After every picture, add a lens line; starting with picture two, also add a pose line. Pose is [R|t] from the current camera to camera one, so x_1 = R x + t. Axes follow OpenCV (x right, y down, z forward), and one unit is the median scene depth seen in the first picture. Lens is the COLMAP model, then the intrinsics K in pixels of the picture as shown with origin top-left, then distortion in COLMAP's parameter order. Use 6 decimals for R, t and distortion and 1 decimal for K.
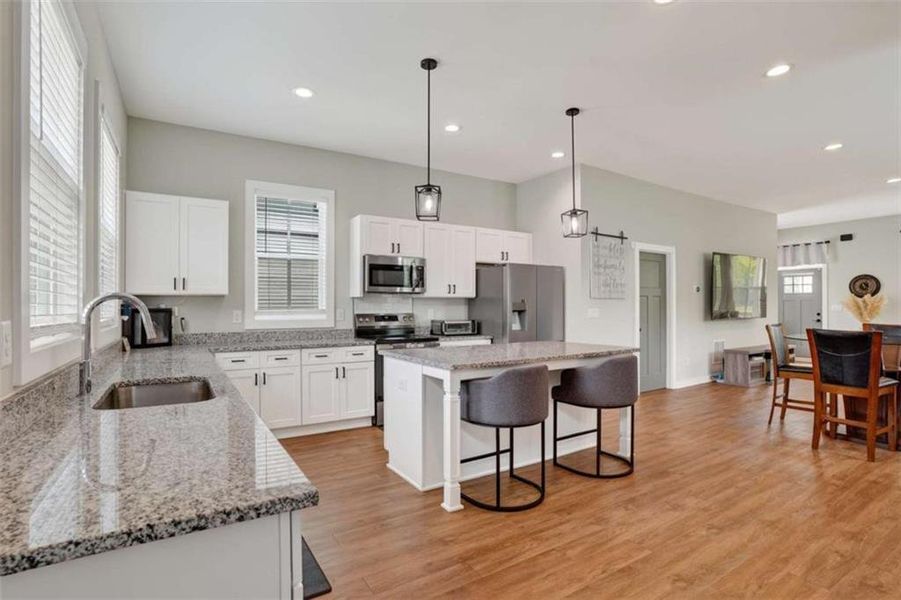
lens RADIAL K [[445.5, 0, 447.9], [0, 445.5, 304.6], [0, 0, 1]] dist [-0.003569, 0.000128]
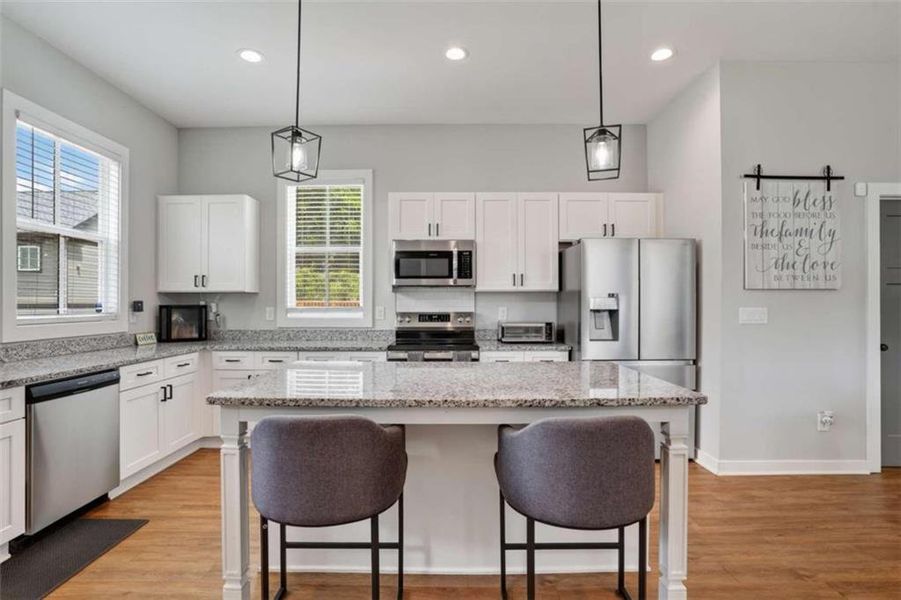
lens RADIAL K [[459.7, 0, 431.5], [0, 459.7, 293.7], [0, 0, 1]] dist [-0.024934, 0.000191]
pose [[0.834047, -0.005323, -0.551668, 0.321307], [0.001531, 0.999972, -0.007333, -0.007089], [0.551692, 0.005272, 0.834031, 0.308467]]
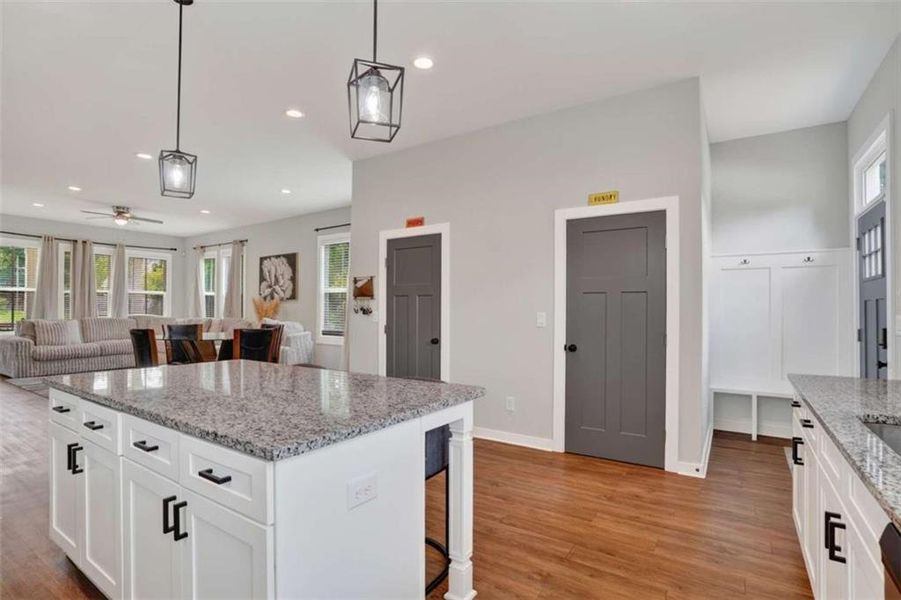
lens RADIAL K [[445.5, 0, 447.9], [0, 445.5, 304.6], [0, 0, 1]] dist [-0.003569, 0.000128]
pose [[-0.390059, 0.013912, 0.920685, -0.336781], [-0.009260, 0.999776, -0.019030, 0.005313], [-0.920743, -0.015948, -0.389843, 0.688998]]
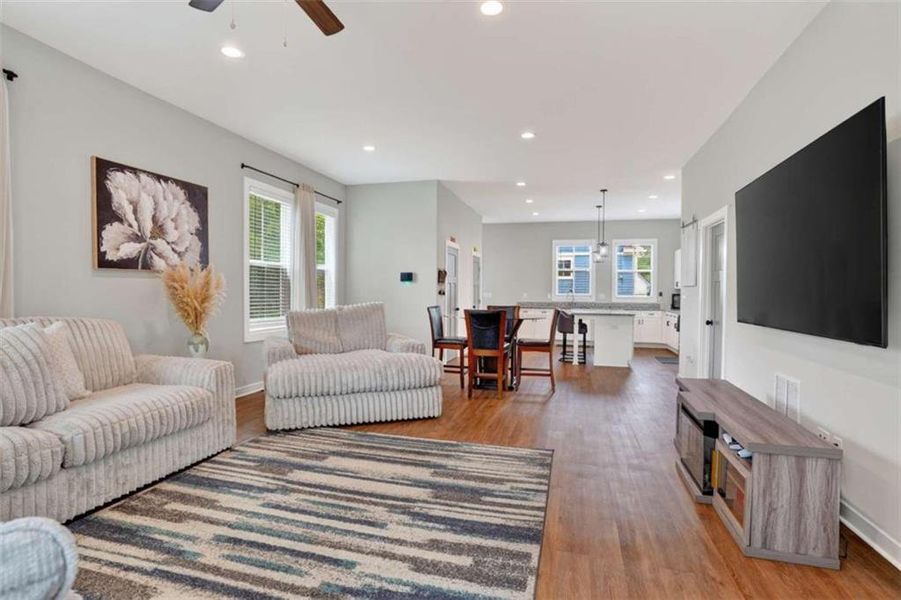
lens RADIAL K [[463.6, 0, 469.7], [0, 463.6, 290.2], [0, 0, 1]] dist [-0.000911, 0.000186]
pose [[-0.722451, -0.003342, -0.691414, 1.606114], [-0.002404, 0.999994, -0.002322, -0.003007], [0.691418, -0.000015, -0.722455, 1.584772]]
